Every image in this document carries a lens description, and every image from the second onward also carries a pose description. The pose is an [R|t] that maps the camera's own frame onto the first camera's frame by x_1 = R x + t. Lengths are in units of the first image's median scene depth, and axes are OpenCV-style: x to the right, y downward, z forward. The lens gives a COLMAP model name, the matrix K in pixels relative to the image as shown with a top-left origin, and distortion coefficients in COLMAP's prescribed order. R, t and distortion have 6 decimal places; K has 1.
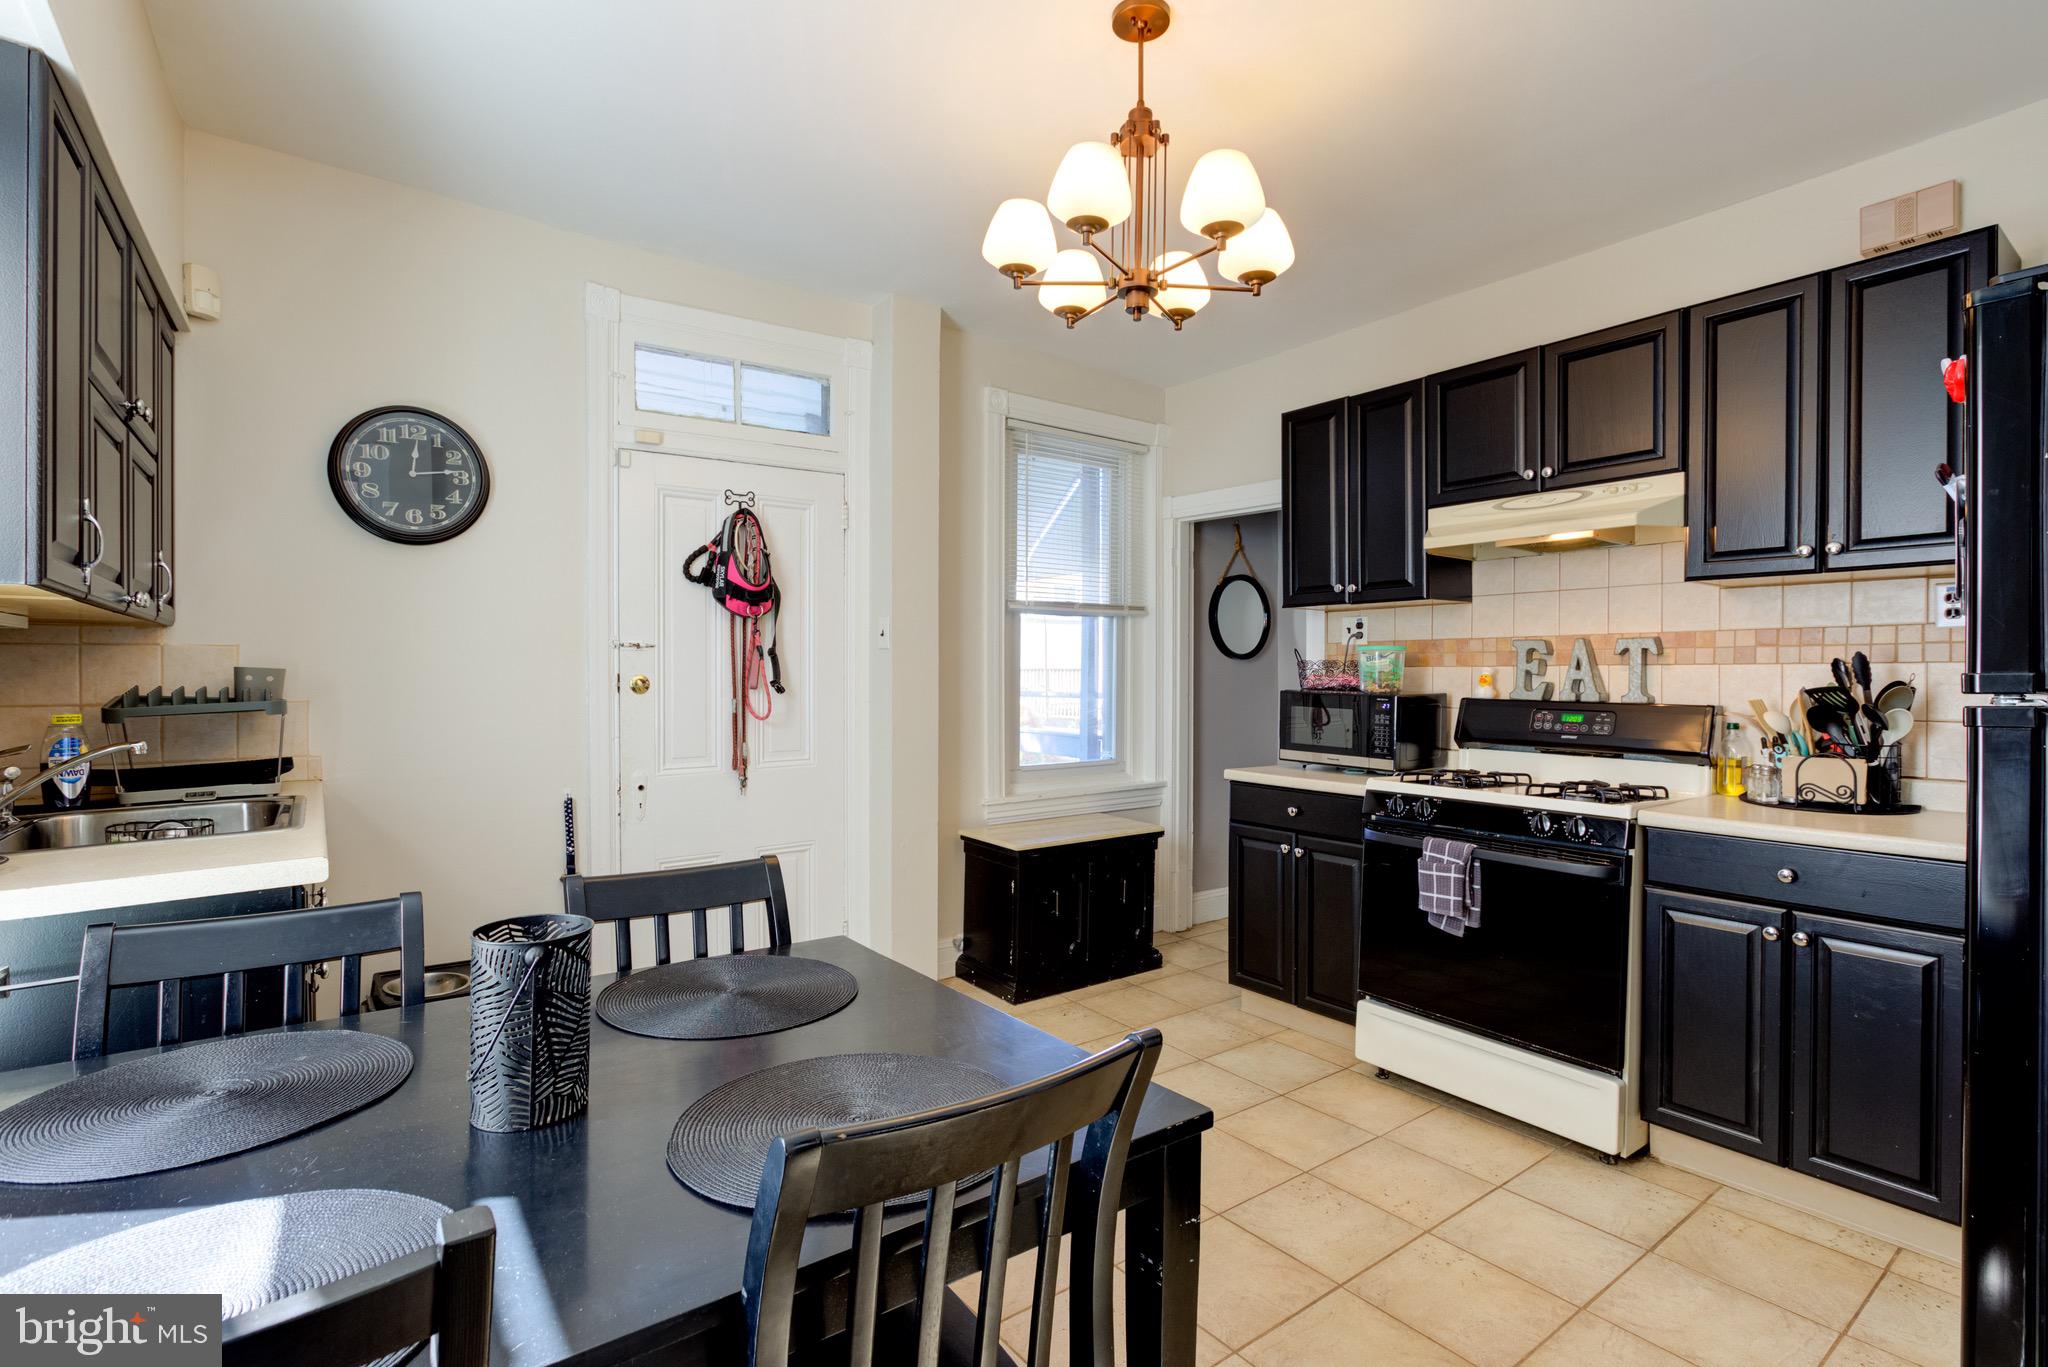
lens RADIAL K [[945.8, 0, 1030.5], [0, 945.8, 680.1], [0, 0, 1]] dist [-0.009479, 0.004031]
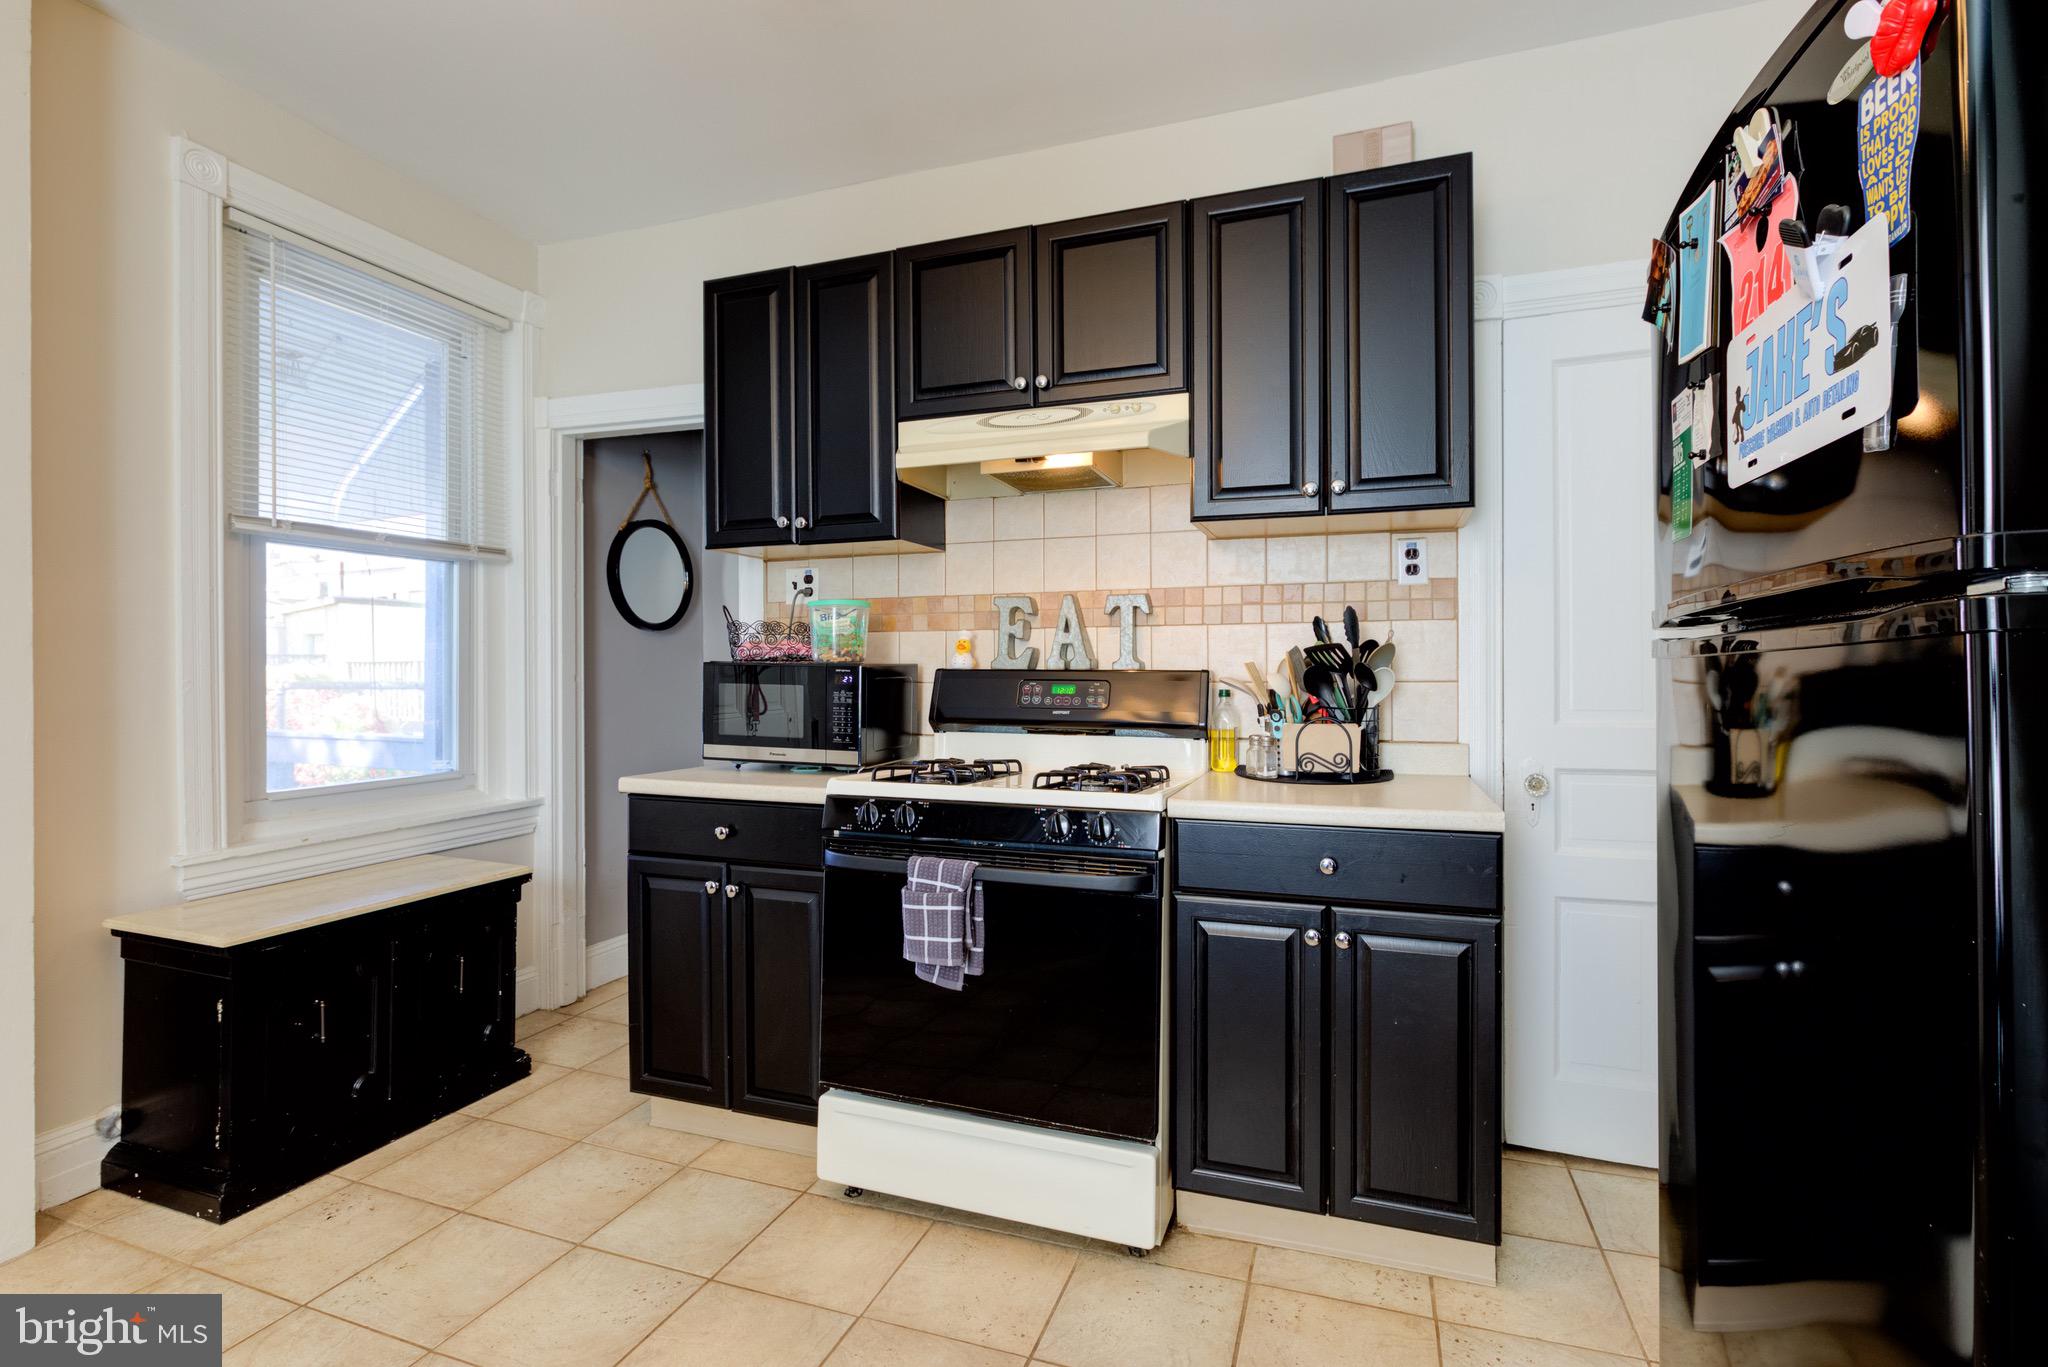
lens RADIAL K [[945.8, 0, 1037.6], [0, 945.8, 677.0], [0, 0, 1]] dist [-0.009479, 0.004031]
pose [[0.831026, -0.008173, 0.556173, 0.088632], [0.007676, 0.999965, 0.003226, 0.025157], [-0.556180, 0.001589, 0.831060, 0.306844]]
